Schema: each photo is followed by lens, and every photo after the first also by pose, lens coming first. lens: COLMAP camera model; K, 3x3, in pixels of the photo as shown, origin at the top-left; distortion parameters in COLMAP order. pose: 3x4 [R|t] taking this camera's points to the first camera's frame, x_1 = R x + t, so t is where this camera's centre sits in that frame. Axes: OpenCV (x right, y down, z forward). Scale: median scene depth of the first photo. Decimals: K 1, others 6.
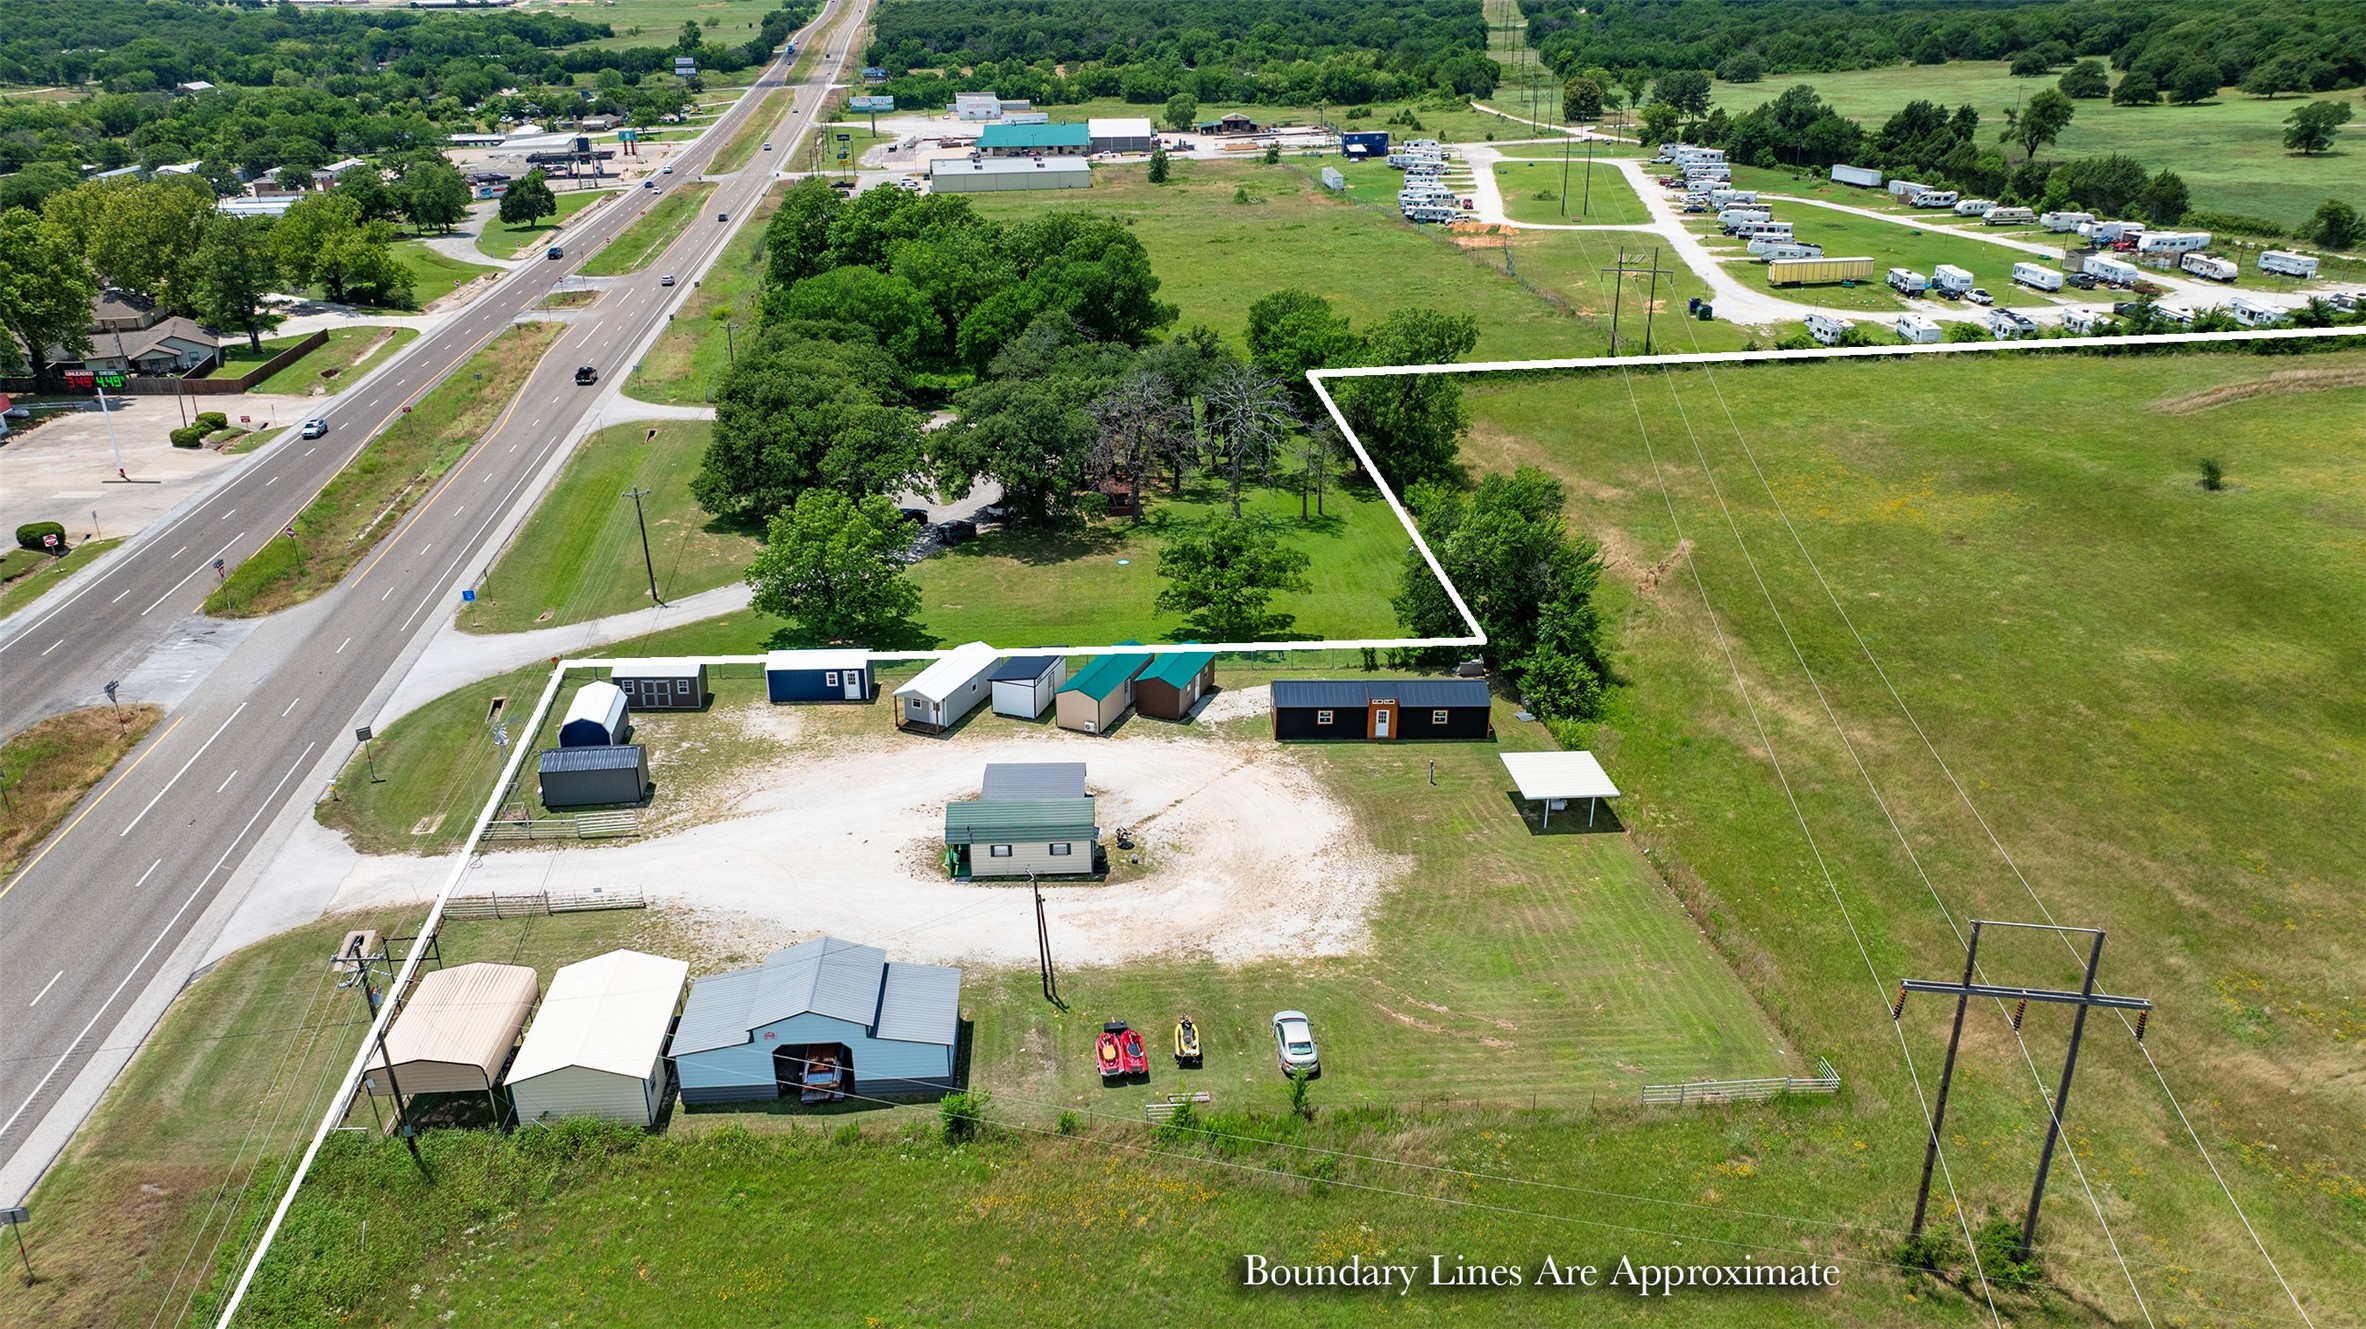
lens RADIAL K [[1657.2, 0, 1186.6], [0, 1657.2, 663.8], [0, 0, 1]] dist [-0.027998, 0.023764]
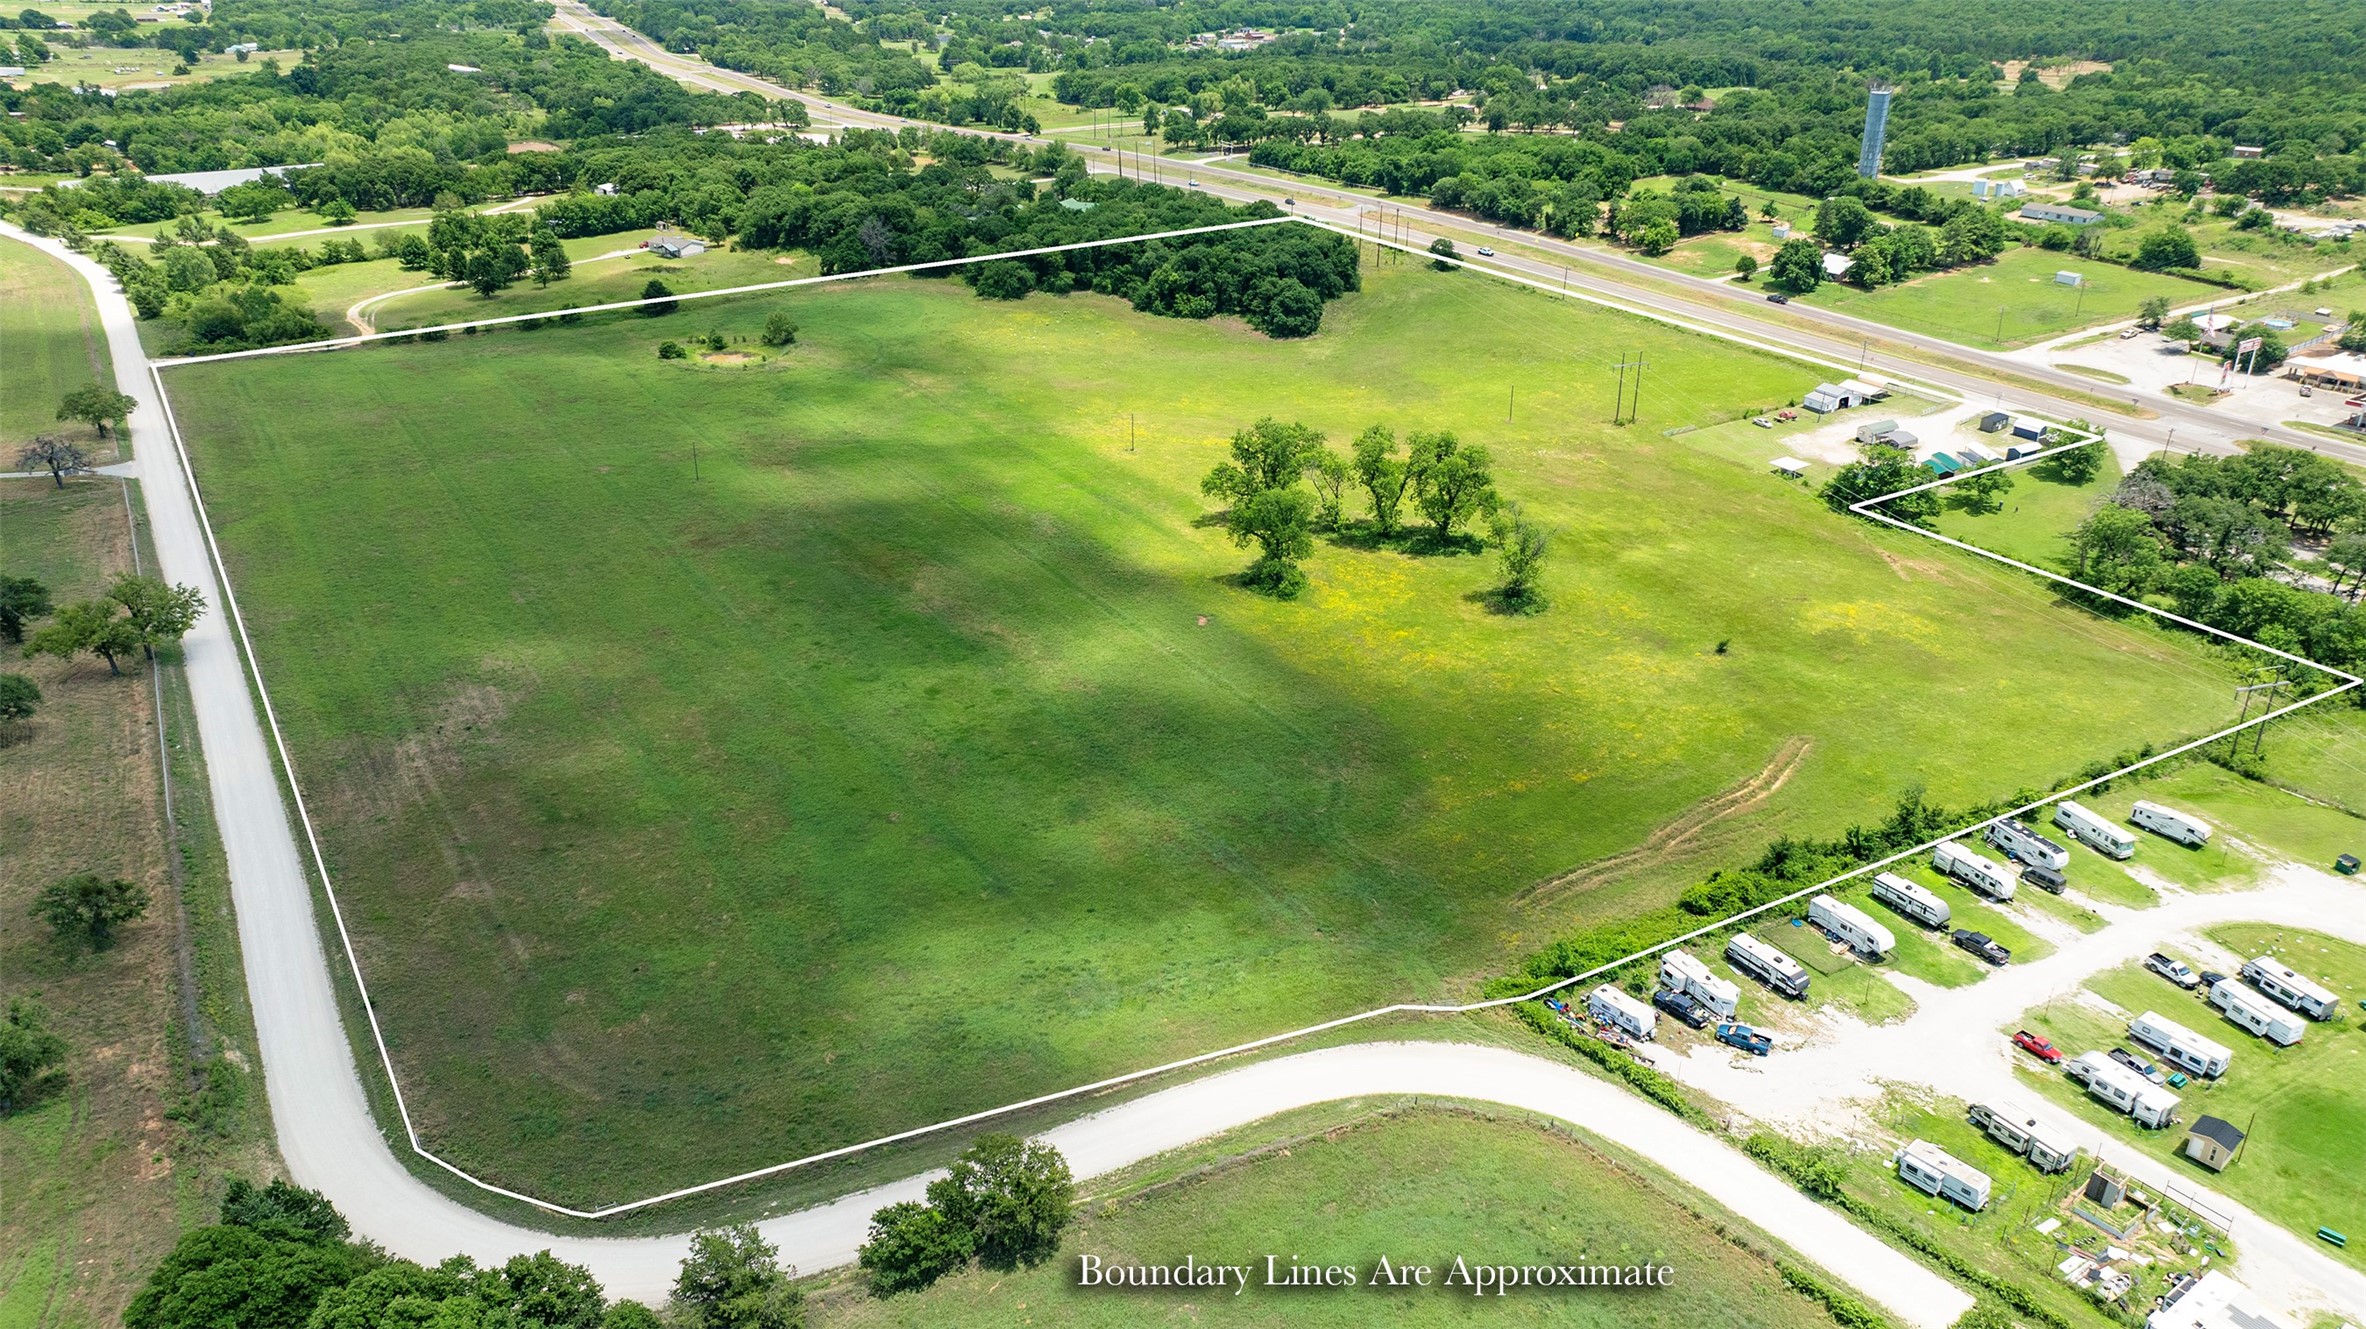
lens RADIAL K [[1657.2, 0, 1198.0], [0, 1657.2, 658.2], [0, 0, 1]] dist [-0.027998, 0.023764]
pose [[-0.888333, 0.207888, -0.409447, 2.394653], [-0.177021, 0.667703, 0.723074, -1.634109], [0.423708, 0.714812, -0.556342, 2.305836]]
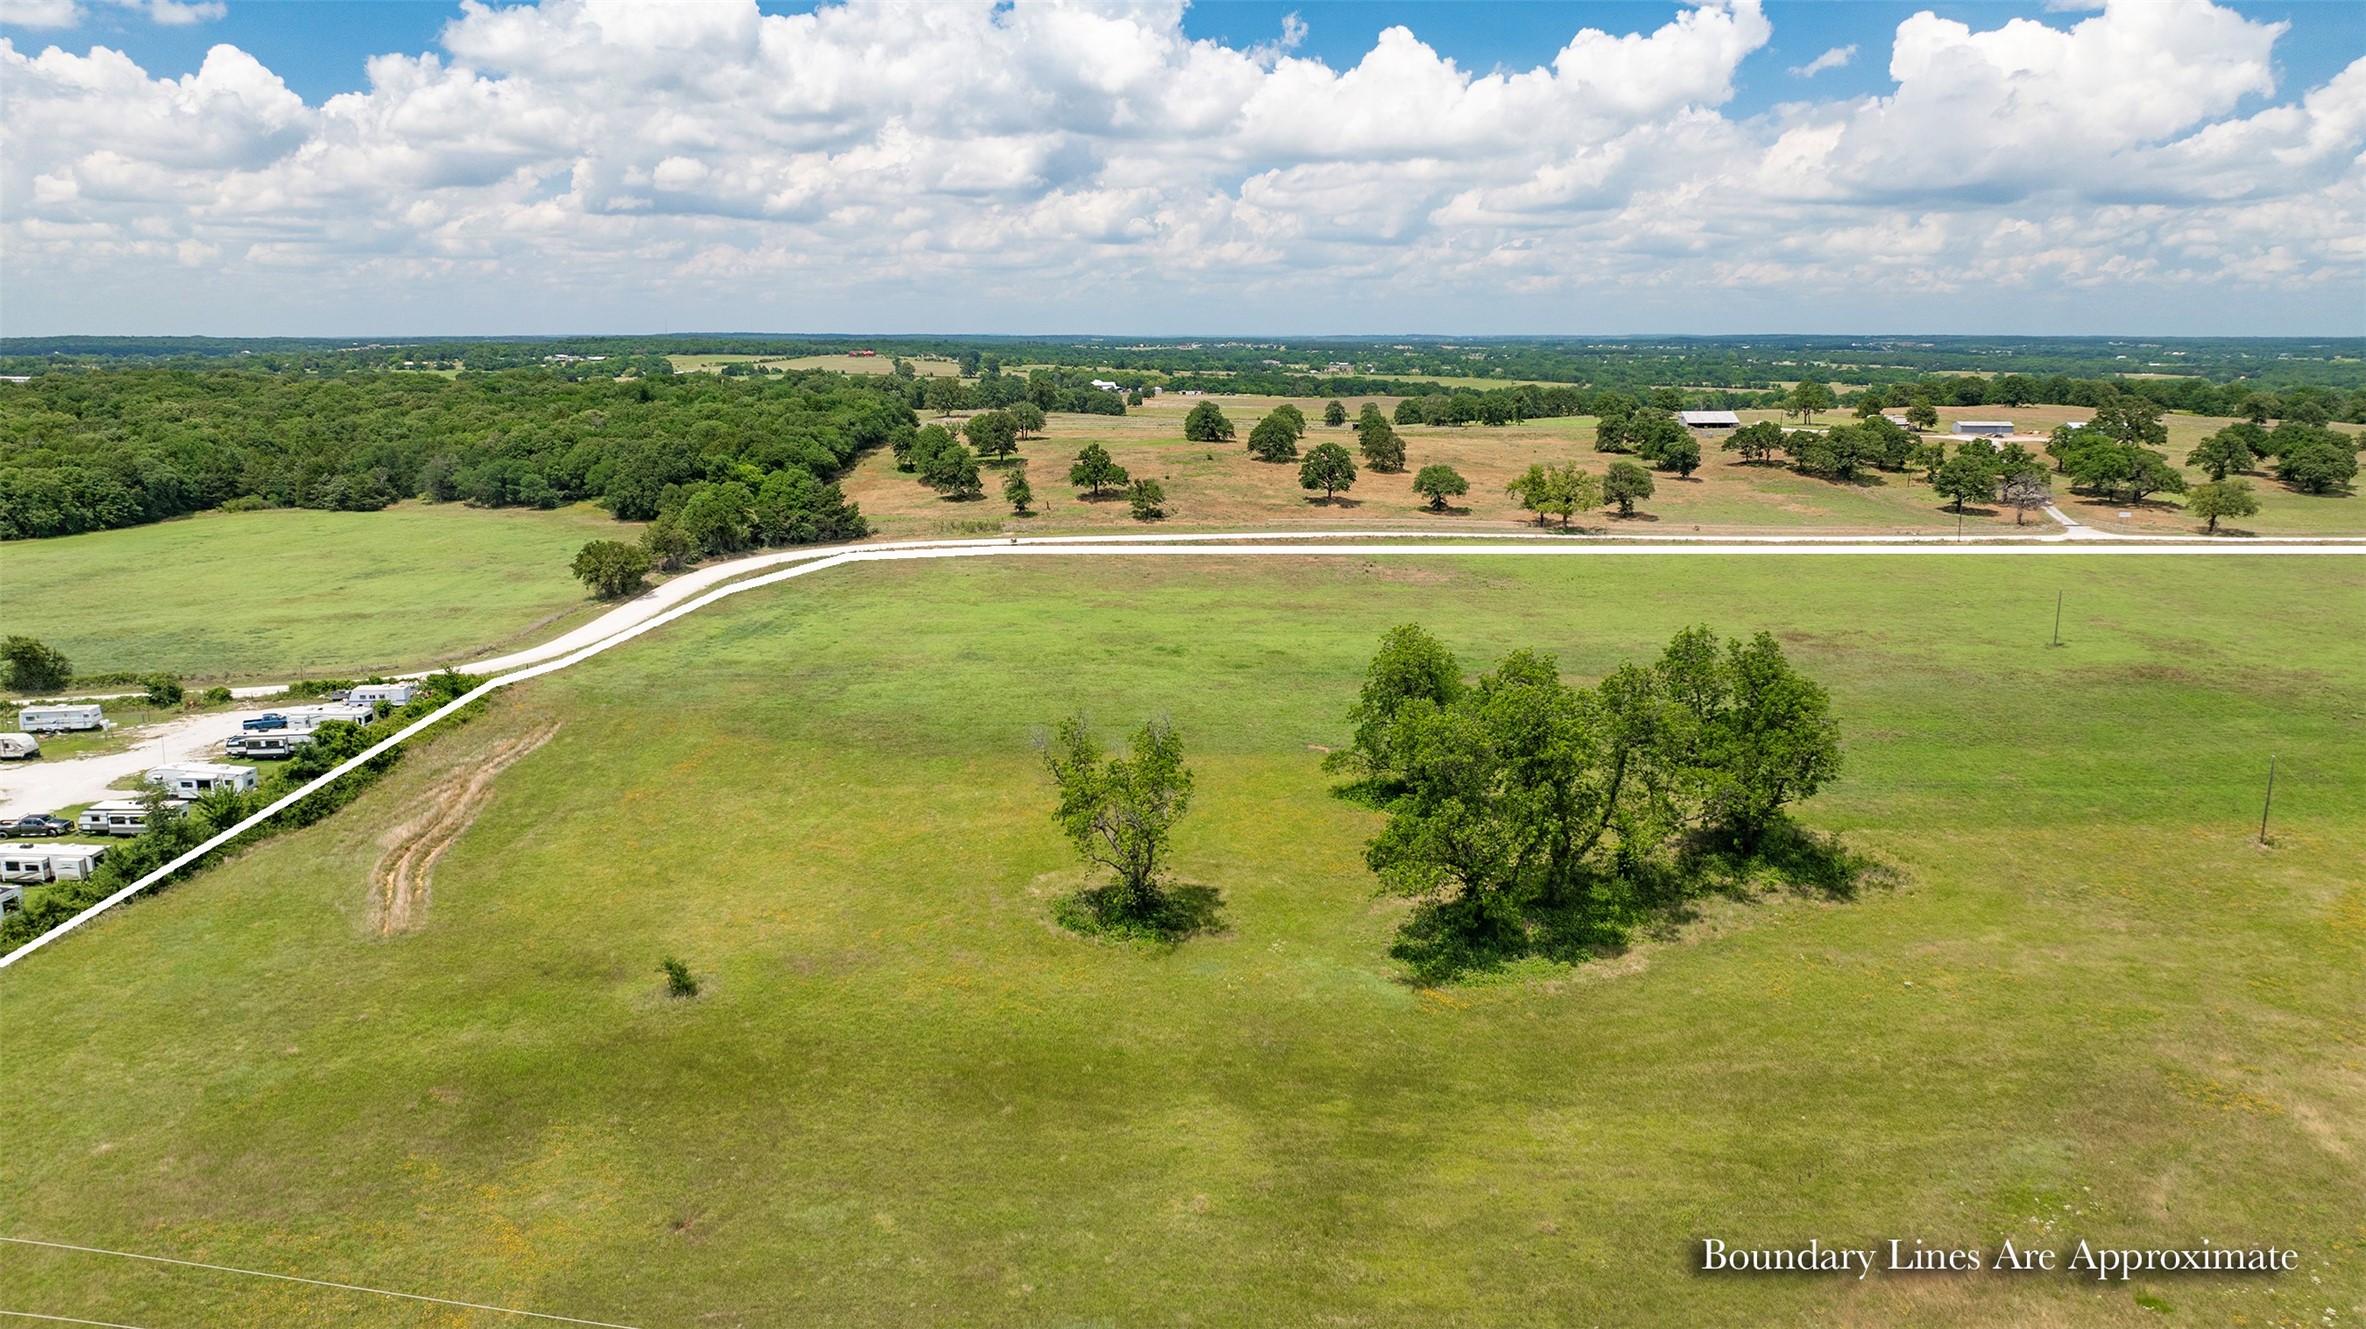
lens RADIAL K [[1657.2, 0, 1190.1], [0, 1657.2, 673.3], [0, 0, 1]] dist [-0.027998, 0.023764]
pose [[0.077205, -0.194840, 0.977792, -0.087375], [0.406654, 0.901589, 0.147547, -0.344283], [-0.910314, 0.386231, 0.148840, 0.842527]]
